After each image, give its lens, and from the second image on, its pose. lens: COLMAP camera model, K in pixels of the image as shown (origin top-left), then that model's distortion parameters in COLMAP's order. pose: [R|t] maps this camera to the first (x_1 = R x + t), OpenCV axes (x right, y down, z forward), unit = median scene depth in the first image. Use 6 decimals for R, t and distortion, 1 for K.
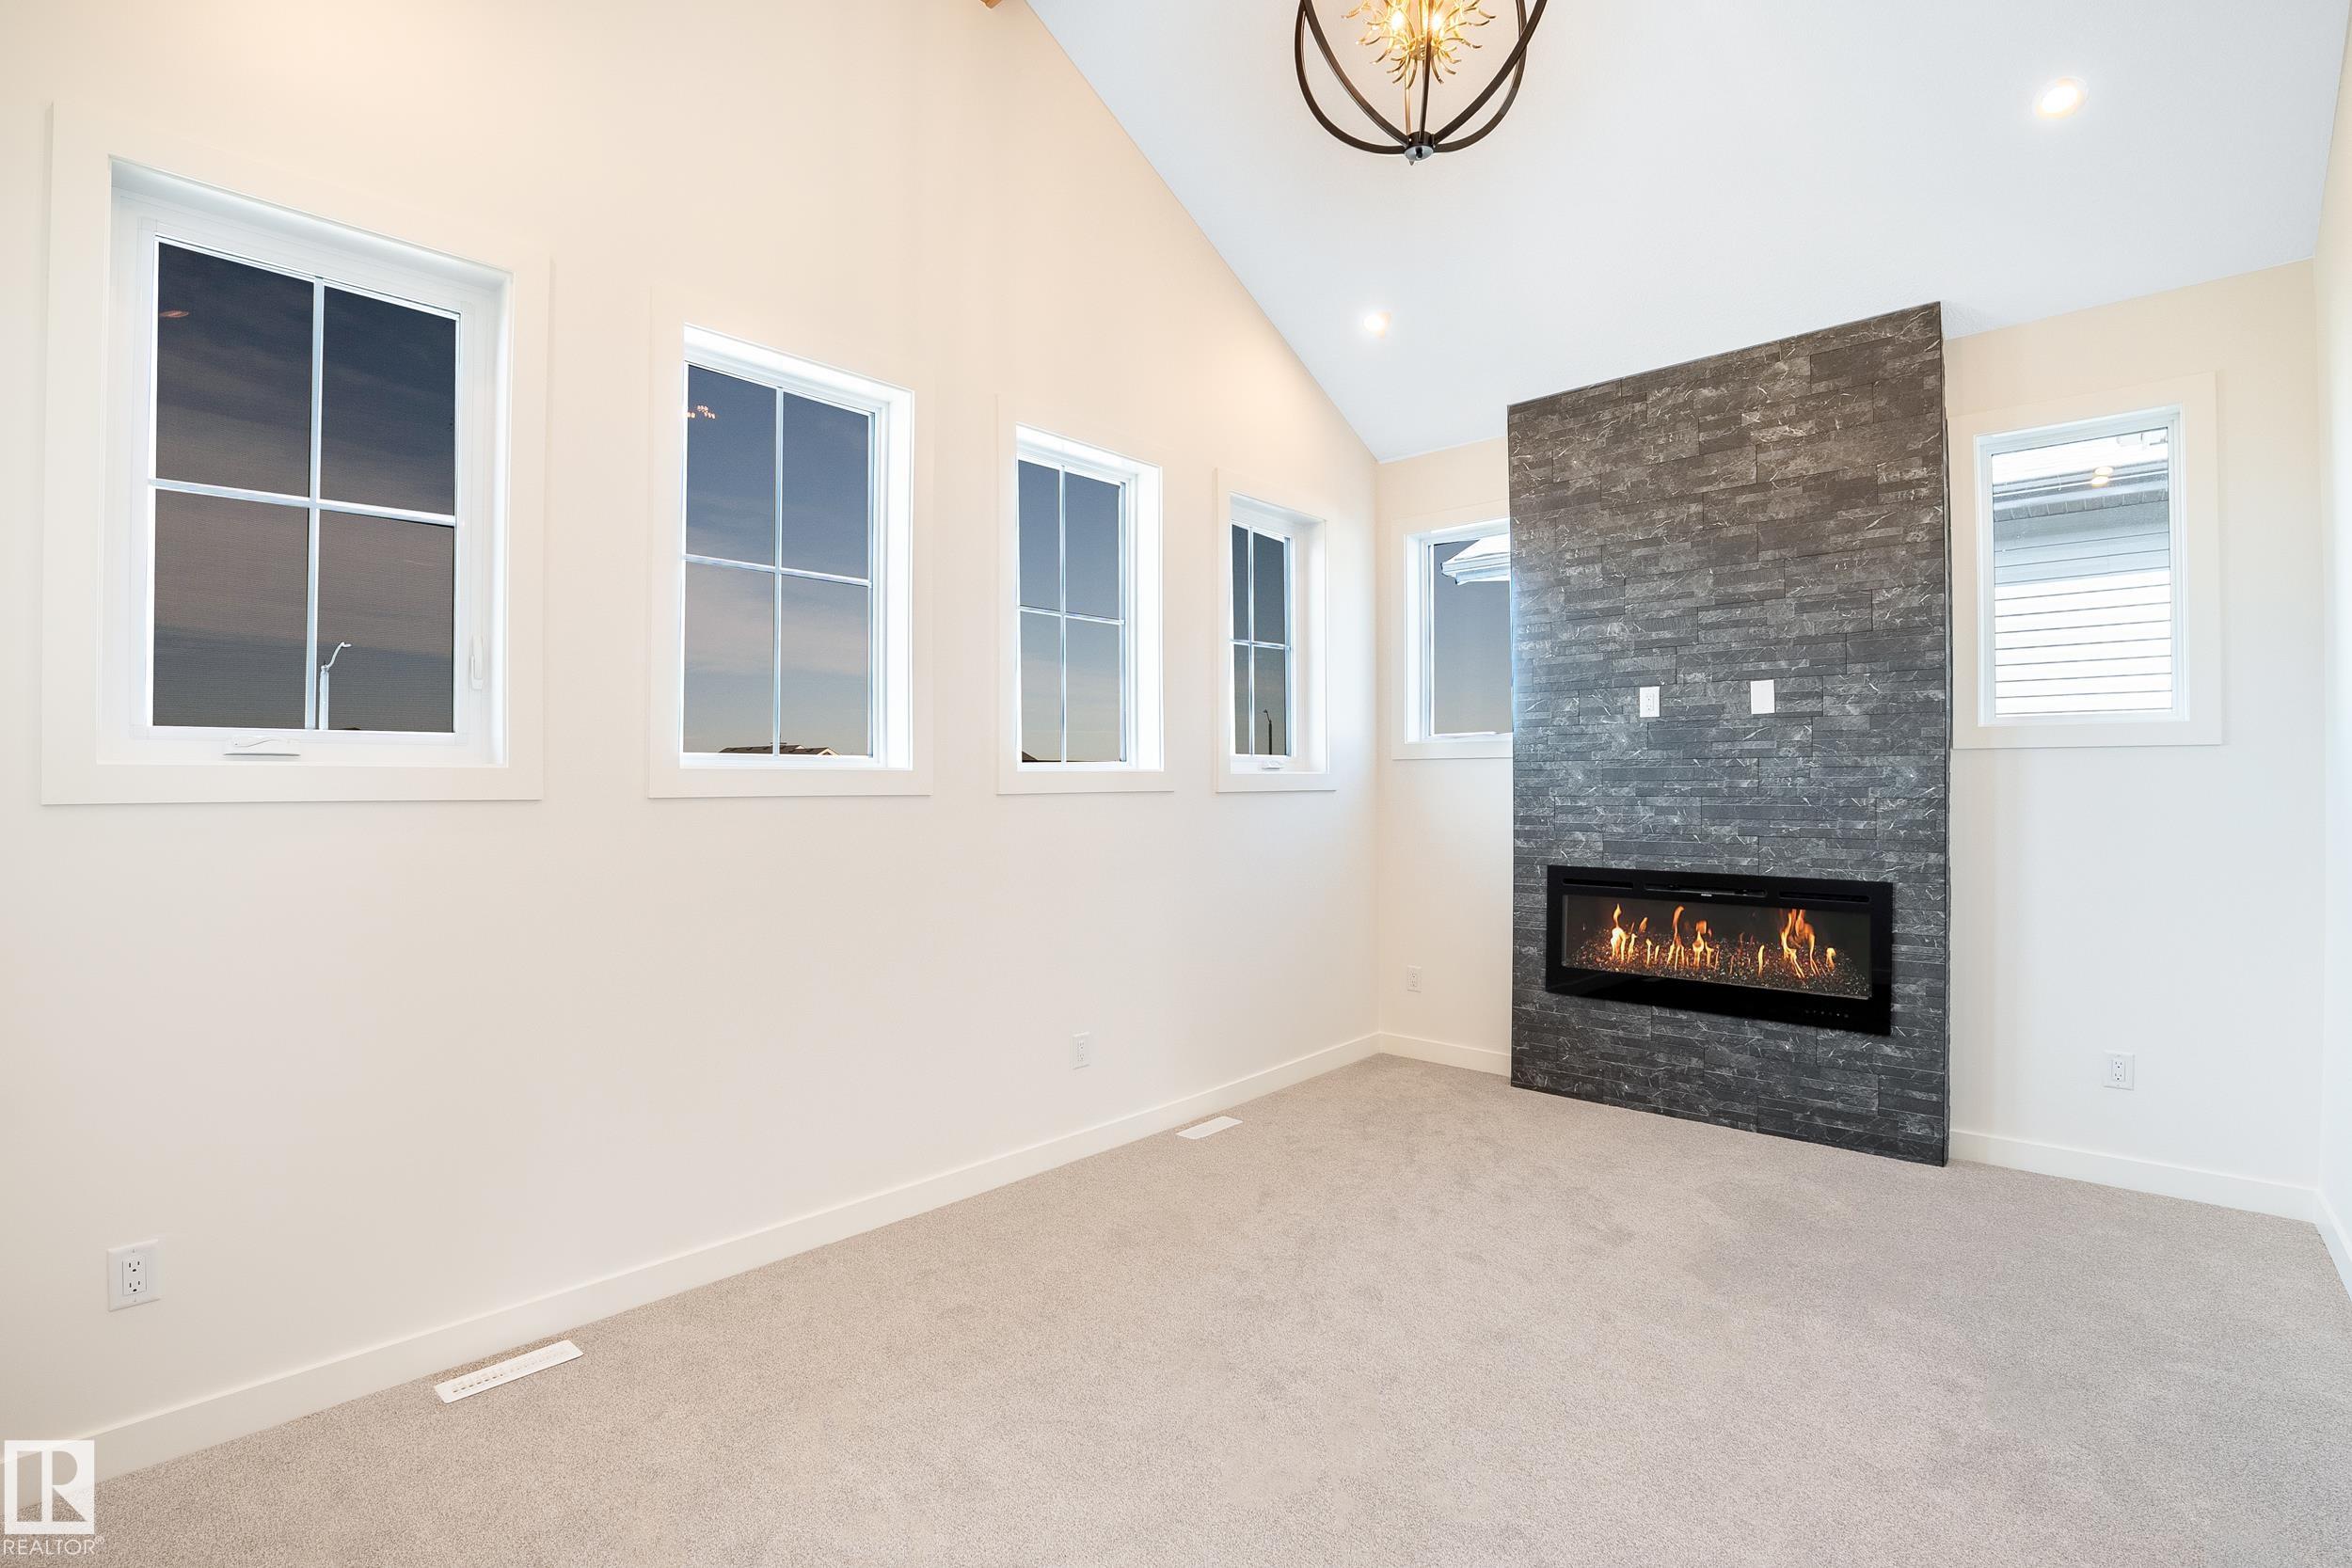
lens RADIAL K [[1064.4, 0, 1166.5], [0, 1064.4, 788.1], [0, 0, 1]] dist [-0.082099, 0.027973]
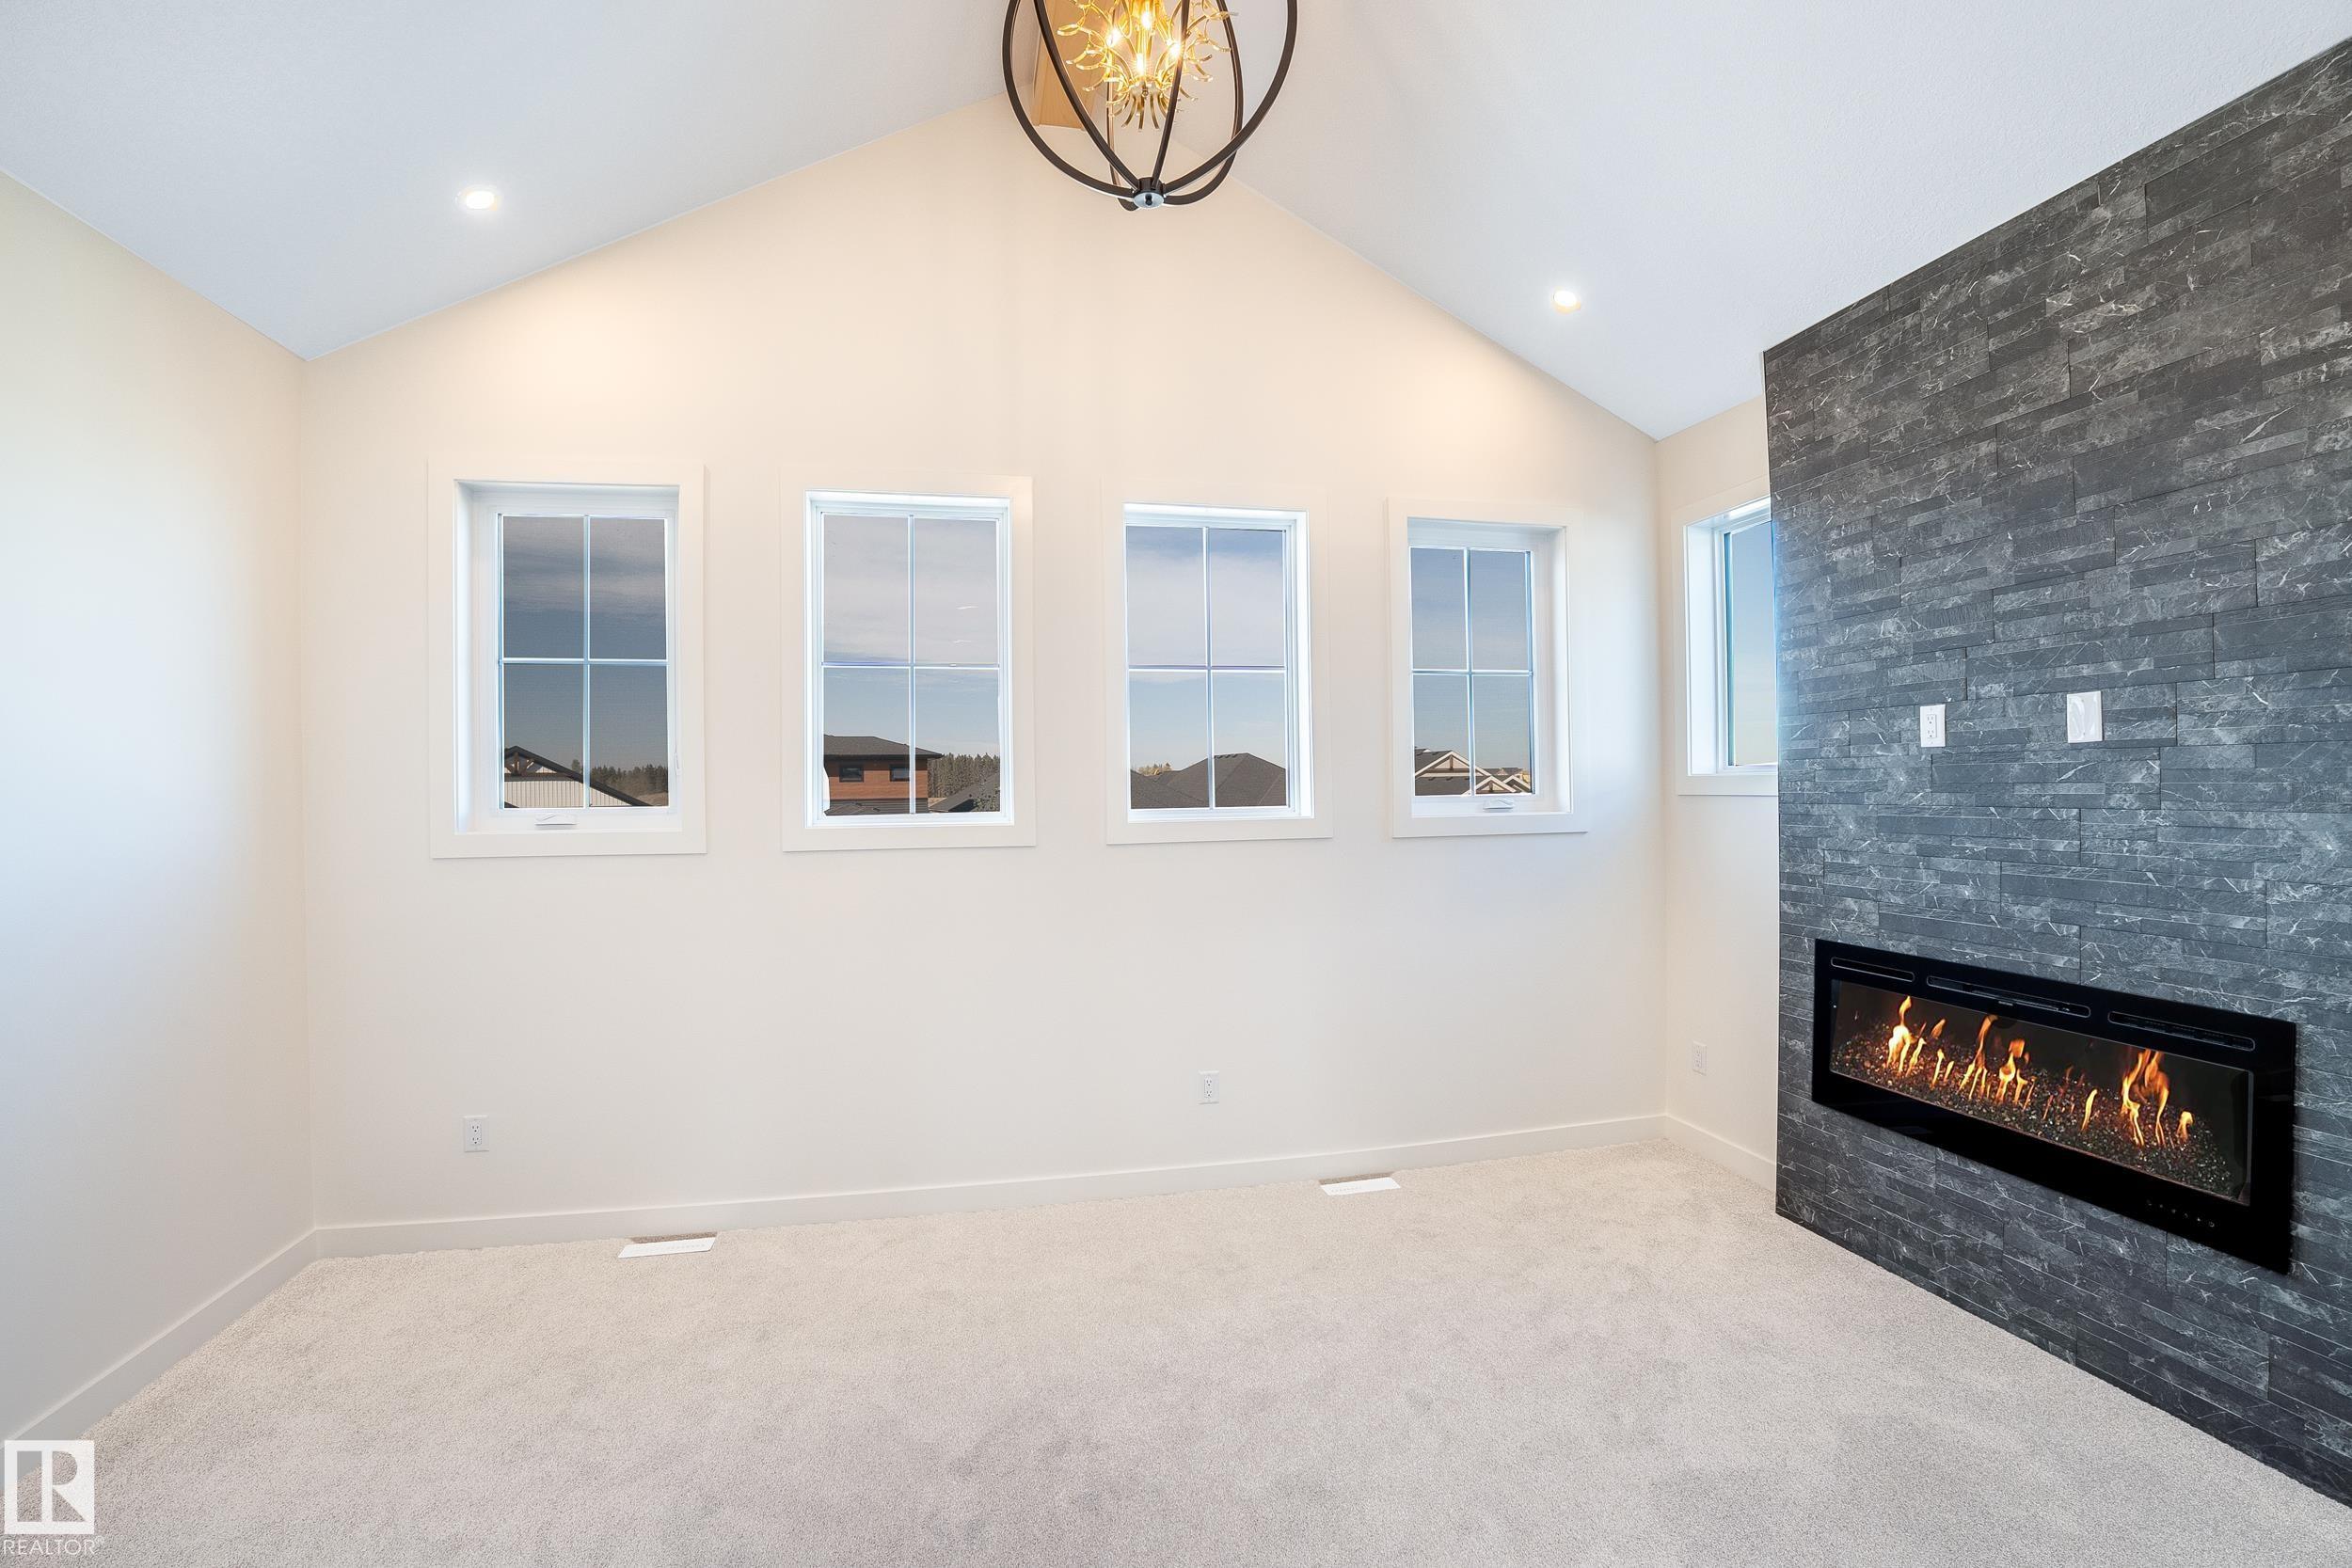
lens RADIAL K [[1015.7, 0, 1176.0], [0, 1015.7, 784.0], [0, 0, 1]] dist [-0.064403, 0.011914]
pose [[0.817834, -0.008703, -0.575389, 0.452774], [0.009047, 0.999957, -0.002266, -0.048637], [0.575383, -0.003353, 0.817877, 0.156642]]
